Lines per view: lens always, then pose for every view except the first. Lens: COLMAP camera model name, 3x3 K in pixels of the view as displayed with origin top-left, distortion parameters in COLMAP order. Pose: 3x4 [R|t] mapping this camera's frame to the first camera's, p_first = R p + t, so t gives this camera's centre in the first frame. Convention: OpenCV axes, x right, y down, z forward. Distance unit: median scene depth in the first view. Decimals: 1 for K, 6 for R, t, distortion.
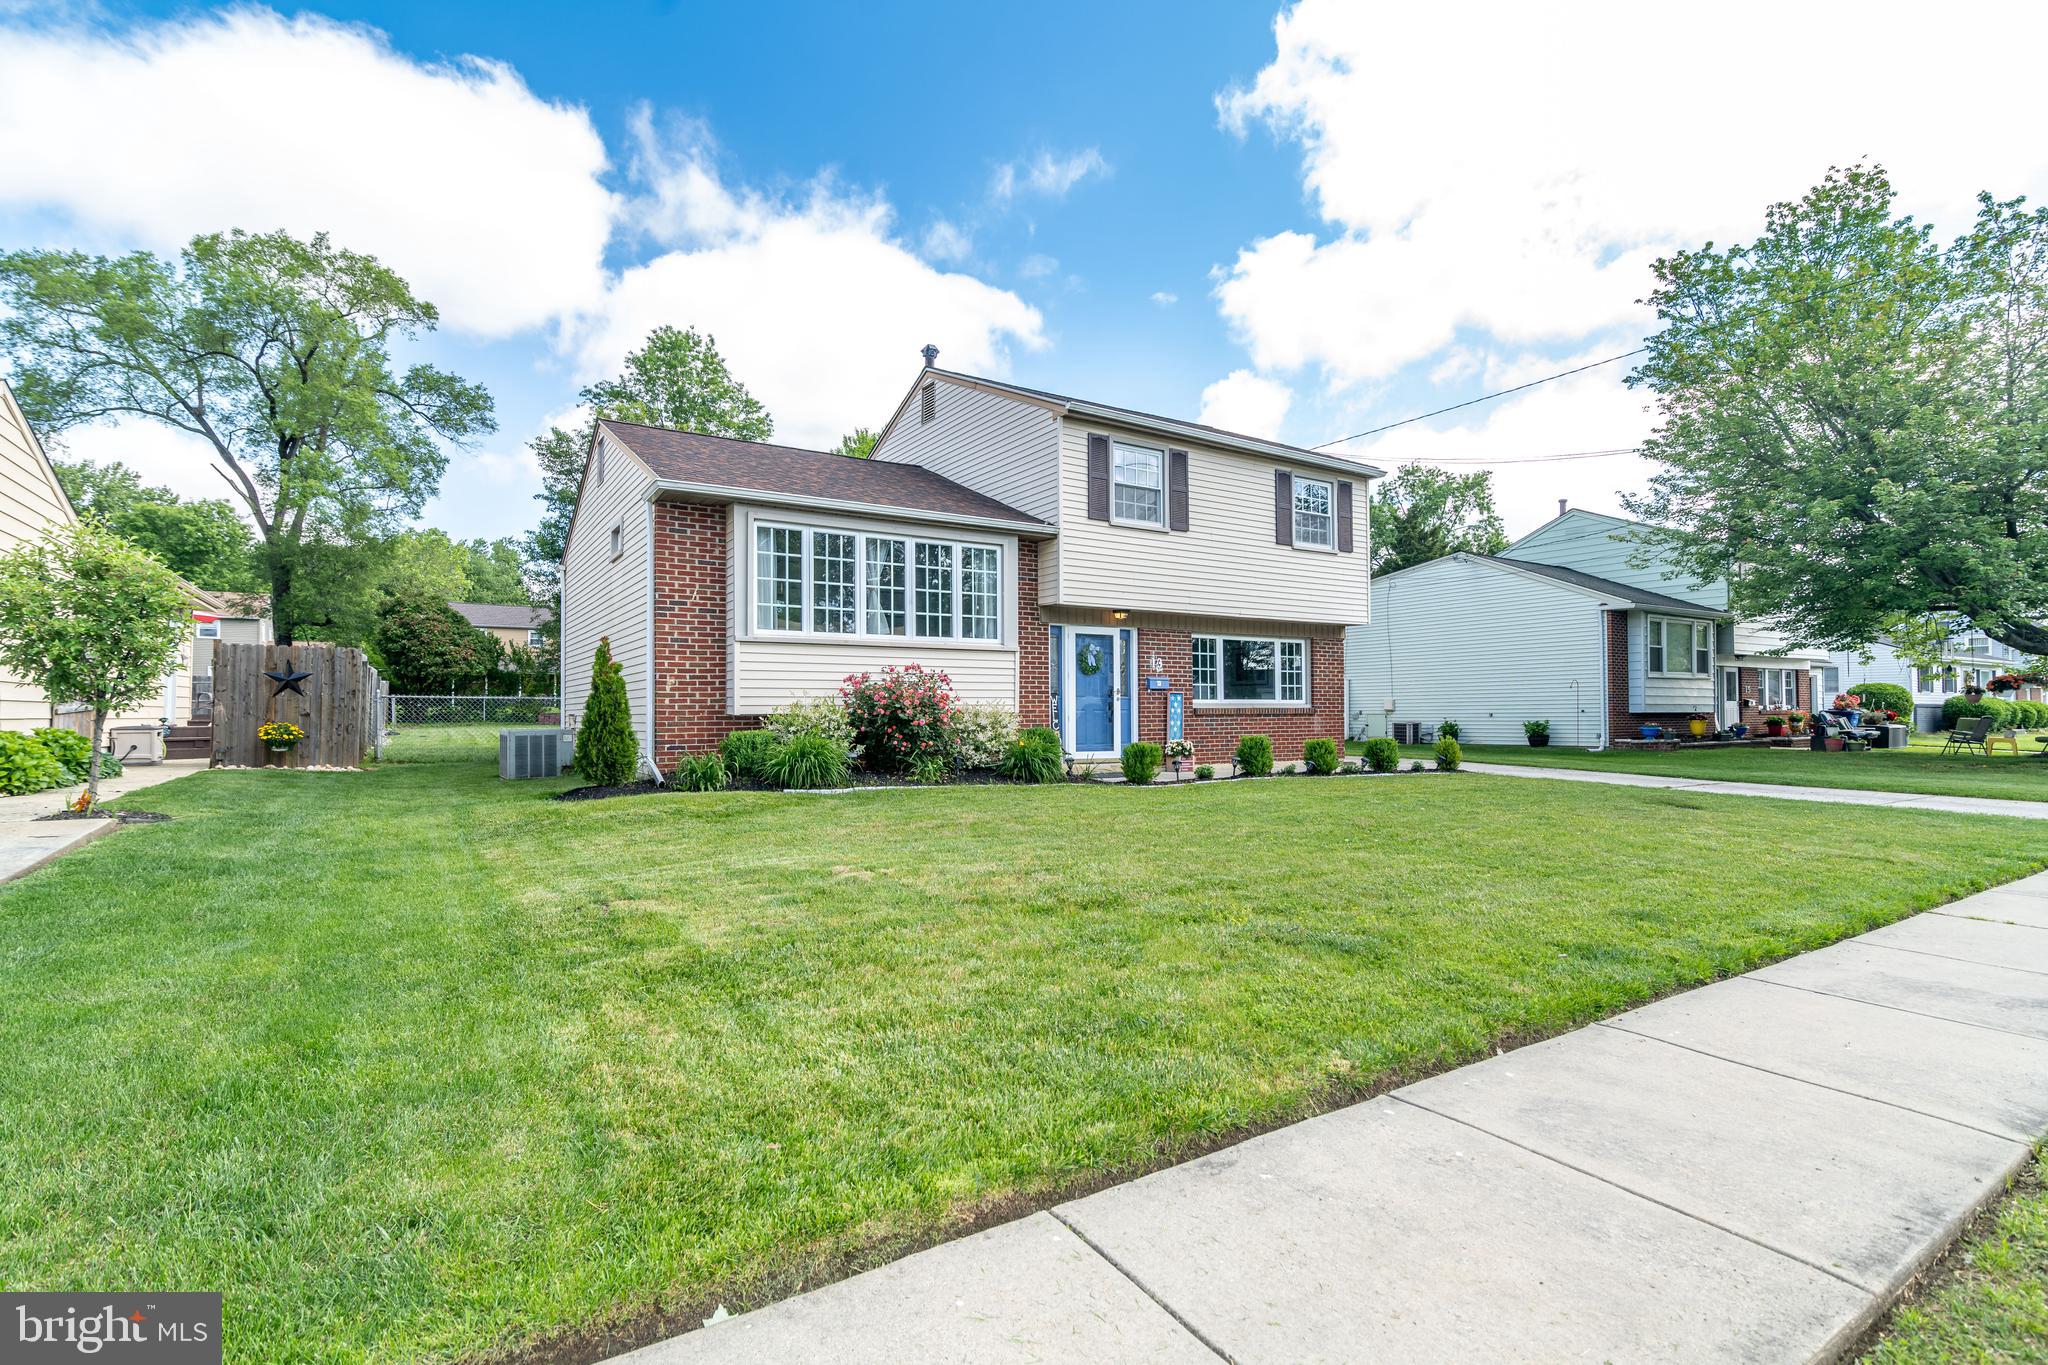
lens RADIAL K [[953.6, 0, 1033.2], [0, 953.6, 686.0], [0, 0, 1]] dist [-0.005325, 0.000016]
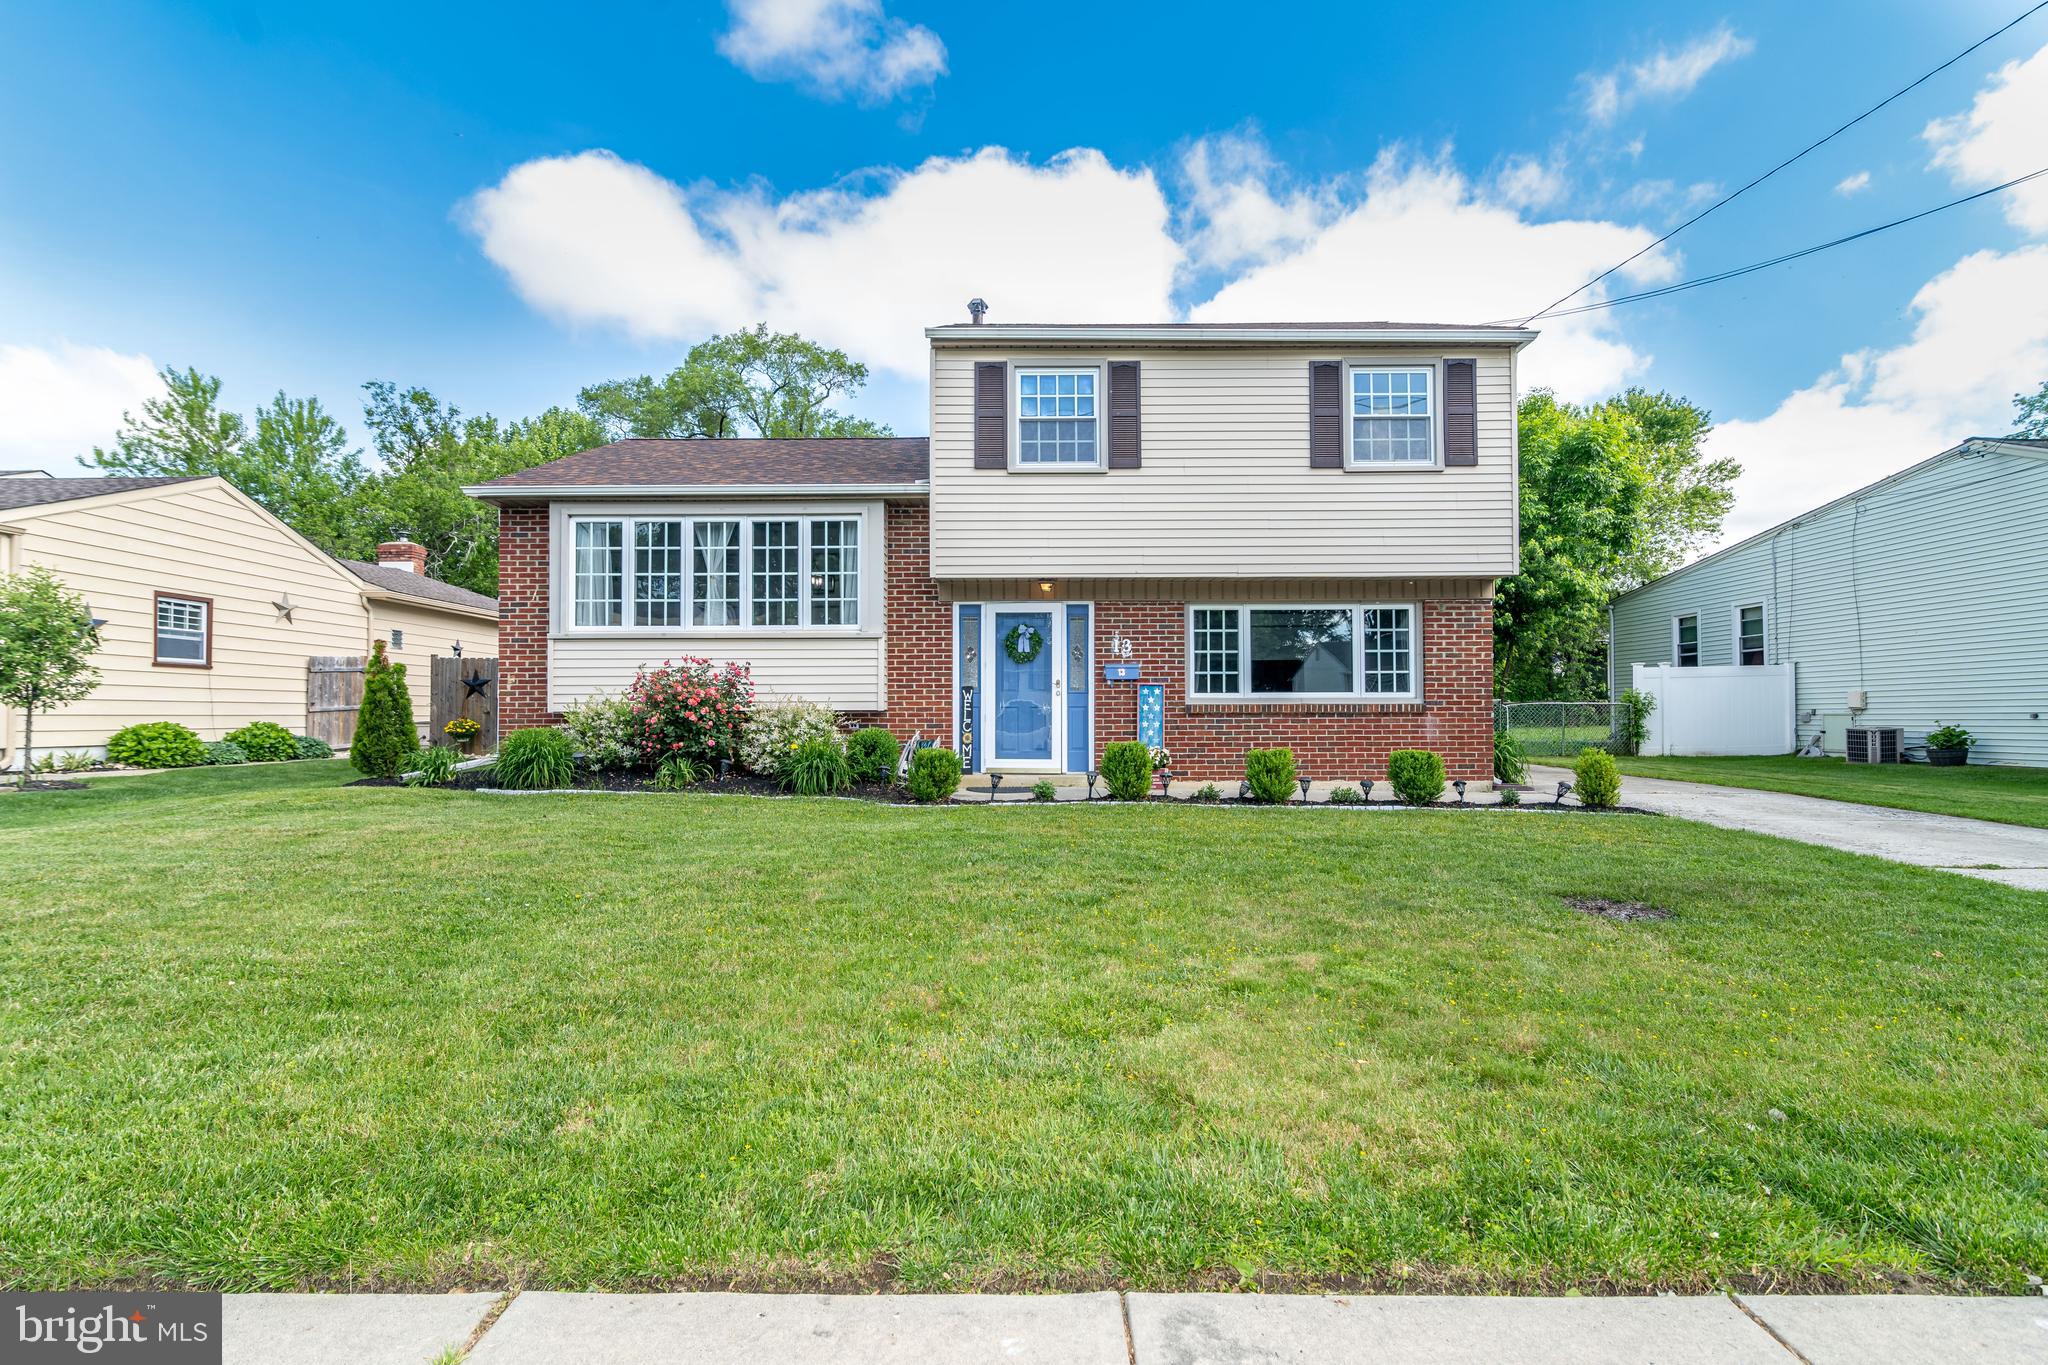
lens RADIAL K [[953.6, 0, 1033.2], [0, 953.6, 686.0], [0, 0, 1]] dist [-0.005325, 0.000016]
pose [[0.838198, -0.015641, -0.545142, 0.526239], [0.014521, 0.999874, -0.006360, 0.012845], [0.545173, -0.002585, 0.838320, 0.348986]]
